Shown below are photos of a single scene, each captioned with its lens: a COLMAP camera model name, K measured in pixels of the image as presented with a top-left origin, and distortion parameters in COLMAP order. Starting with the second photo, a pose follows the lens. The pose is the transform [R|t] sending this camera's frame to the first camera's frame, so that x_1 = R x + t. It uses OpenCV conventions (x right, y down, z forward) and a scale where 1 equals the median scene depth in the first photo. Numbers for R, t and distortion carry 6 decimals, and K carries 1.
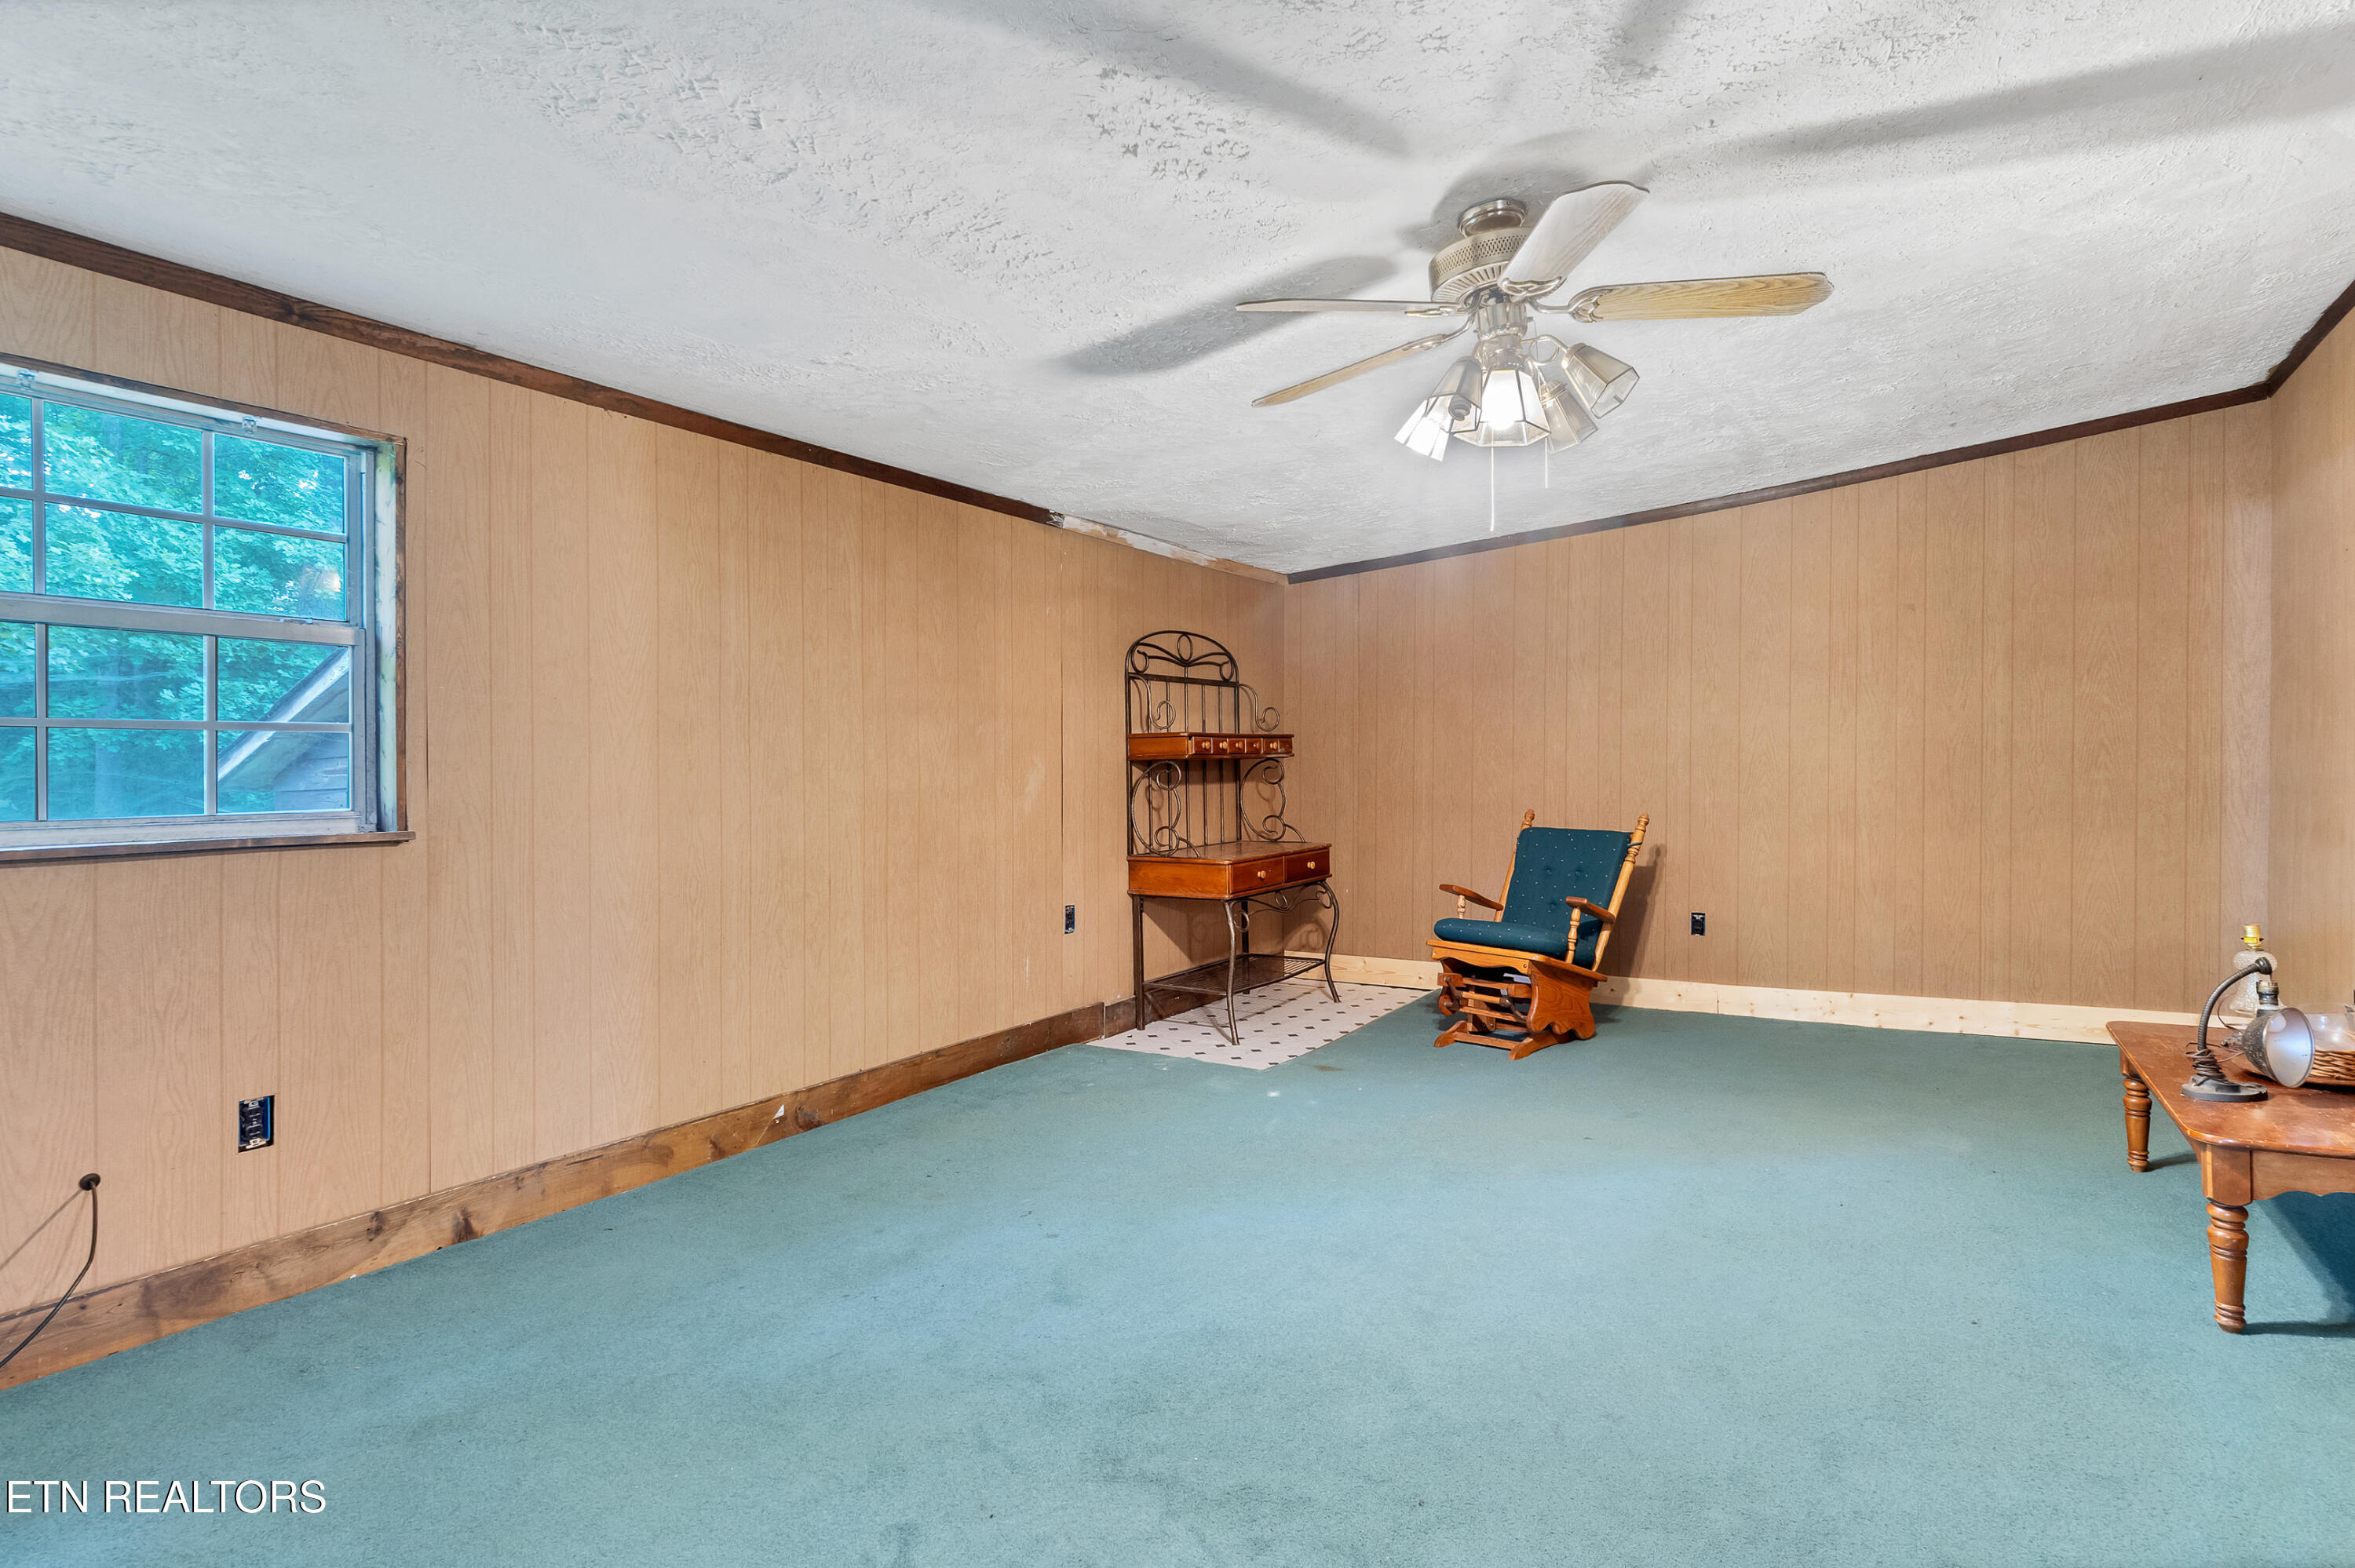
lens RADIAL K [[1225.1, 0, 1177.5], [0, 1225.1, 784.0], [0, 0, 1]] dist [0.001551, 0.000331]
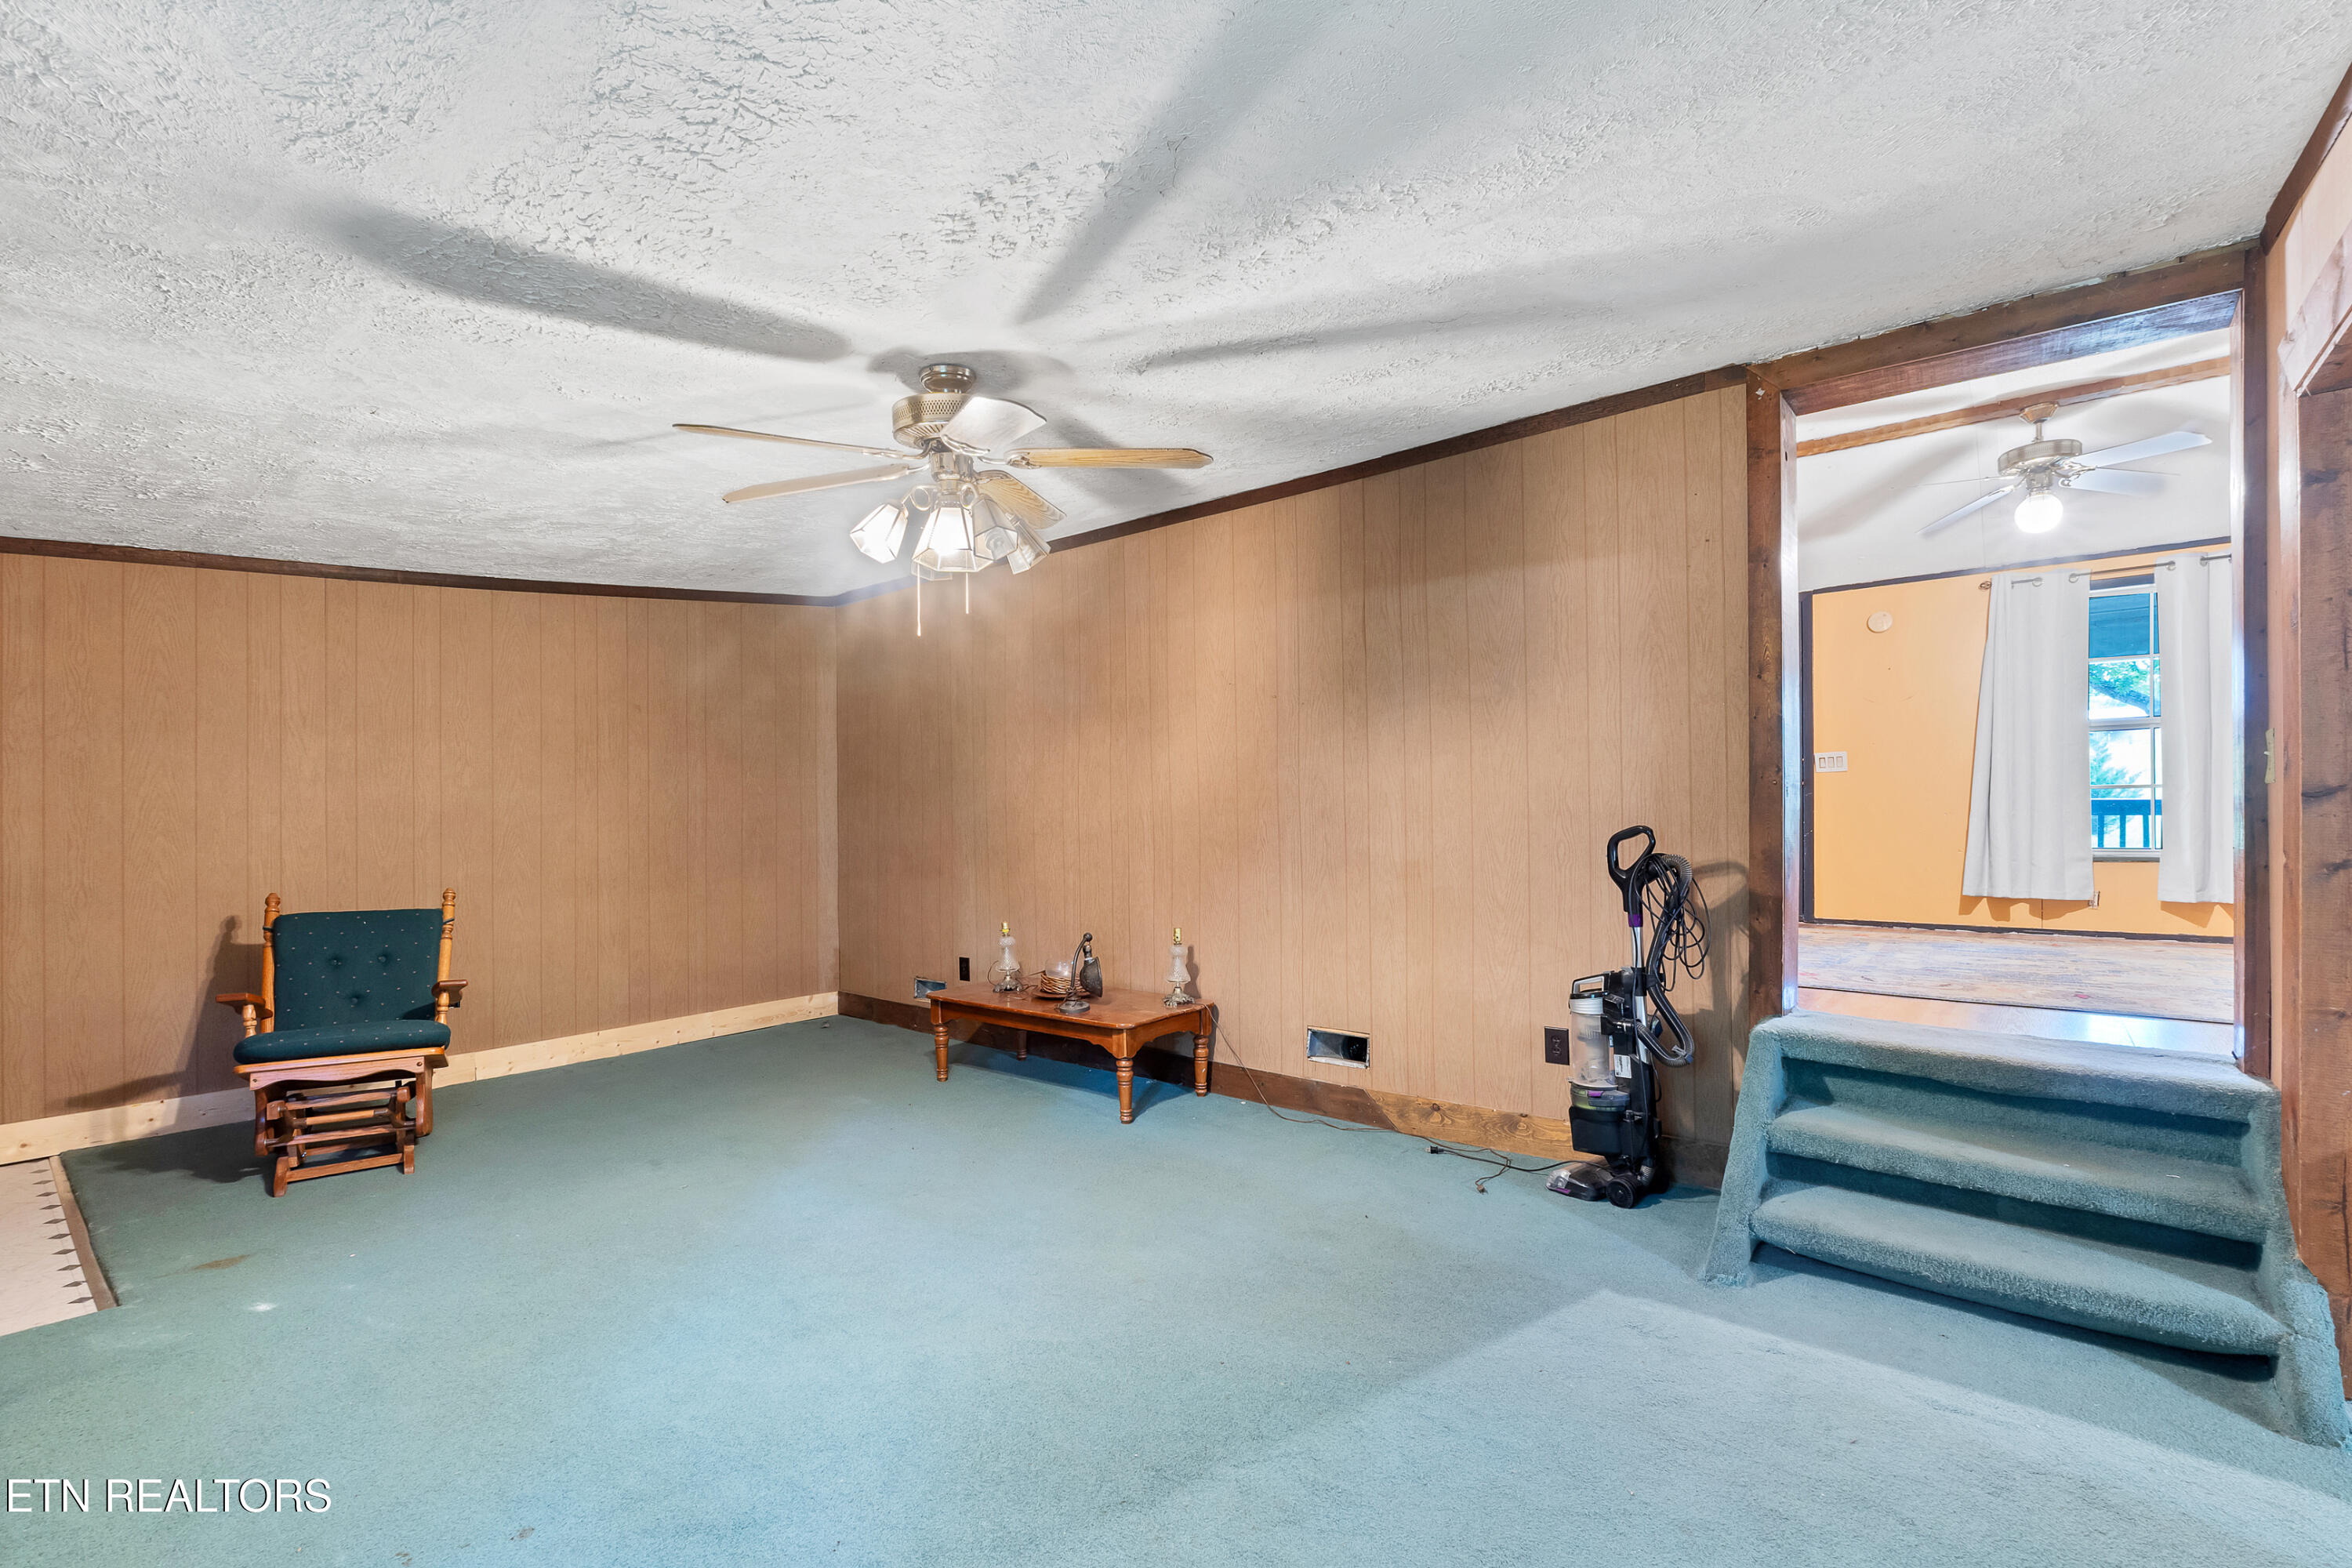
lens RADIAL K [[1040.3, 0, 1171.3], [0, 1040.3, 836.7], [0, 0, 1]] dist [-0.002870, -0.000764]
pose [[0.149827, -0.007542, 0.988683, -0.354447], [0.024540, 0.999691, 0.003907, -0.005763], [-0.988408, 0.023677, 0.149966, 0.318018]]
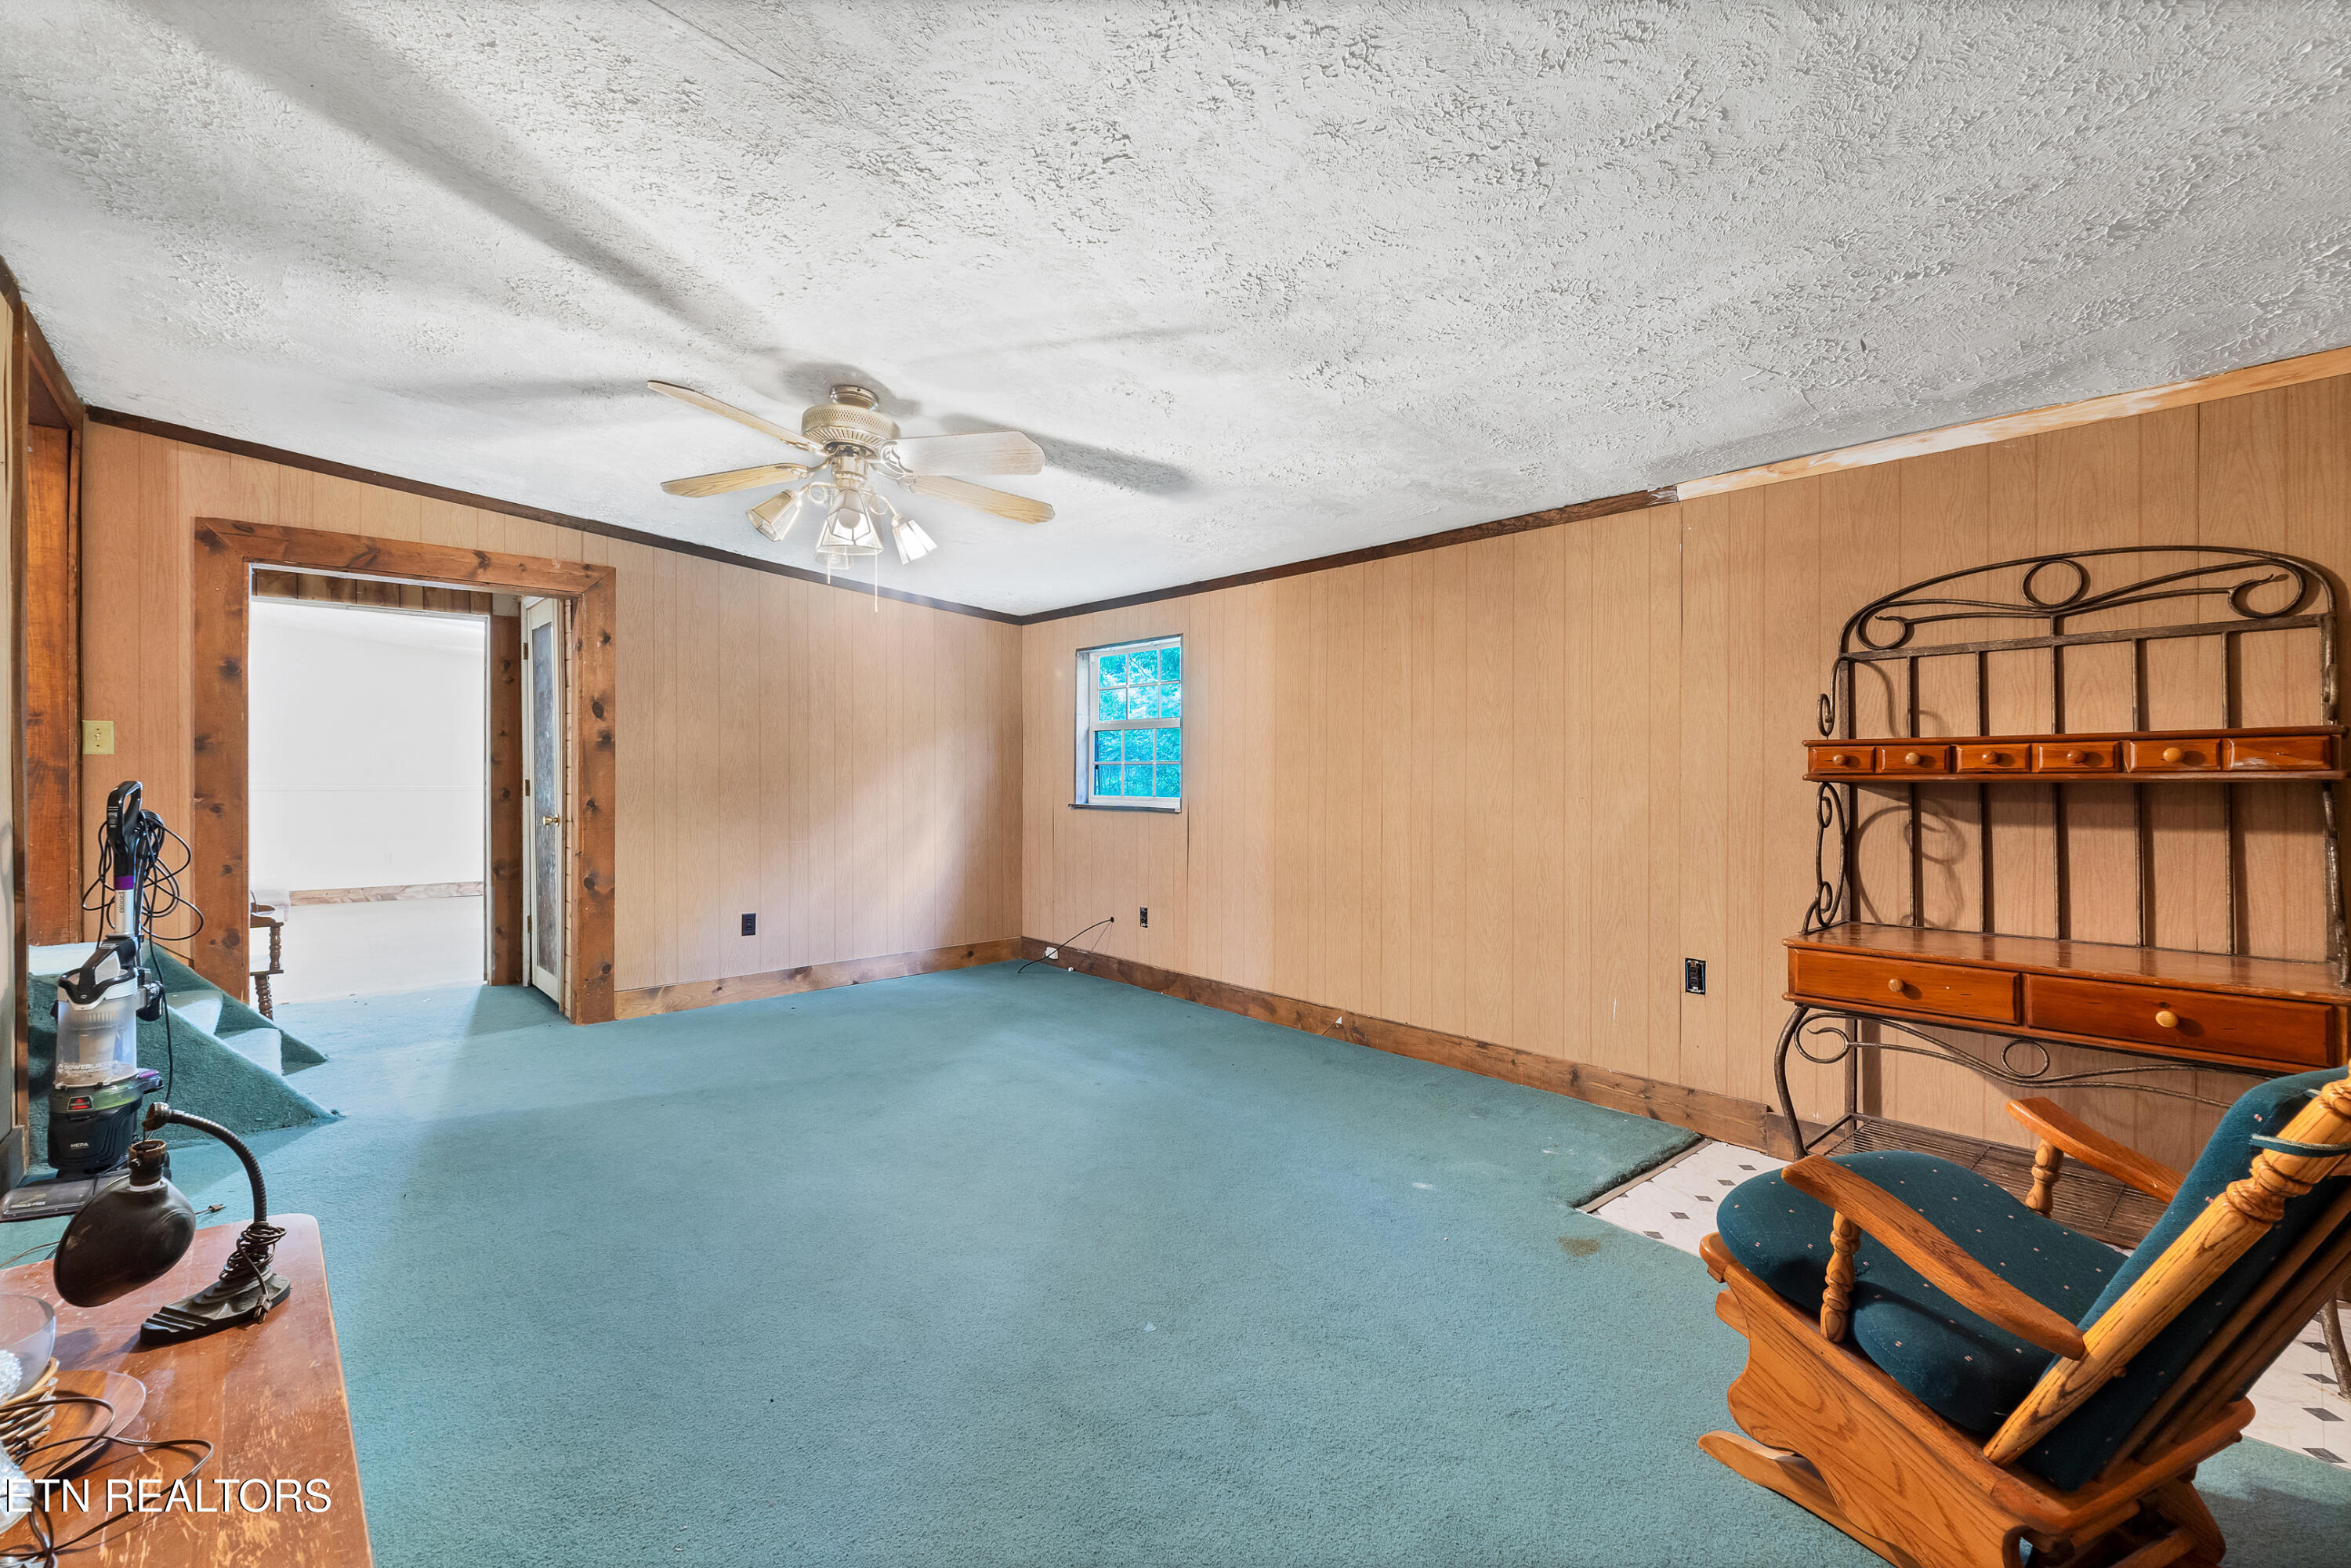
lens RADIAL K [[1058.8, 0, 1178.9], [0, 1058.8, 754.1], [0, 0, 1]] dist [-0.001172, -0.000237]
pose [[-0.301351, -0.000617, -0.953513, 0.674207], [-0.006746, 0.999976, 0.001485, -0.035148], [0.953490, 0.006879, -0.301348, 0.869055]]
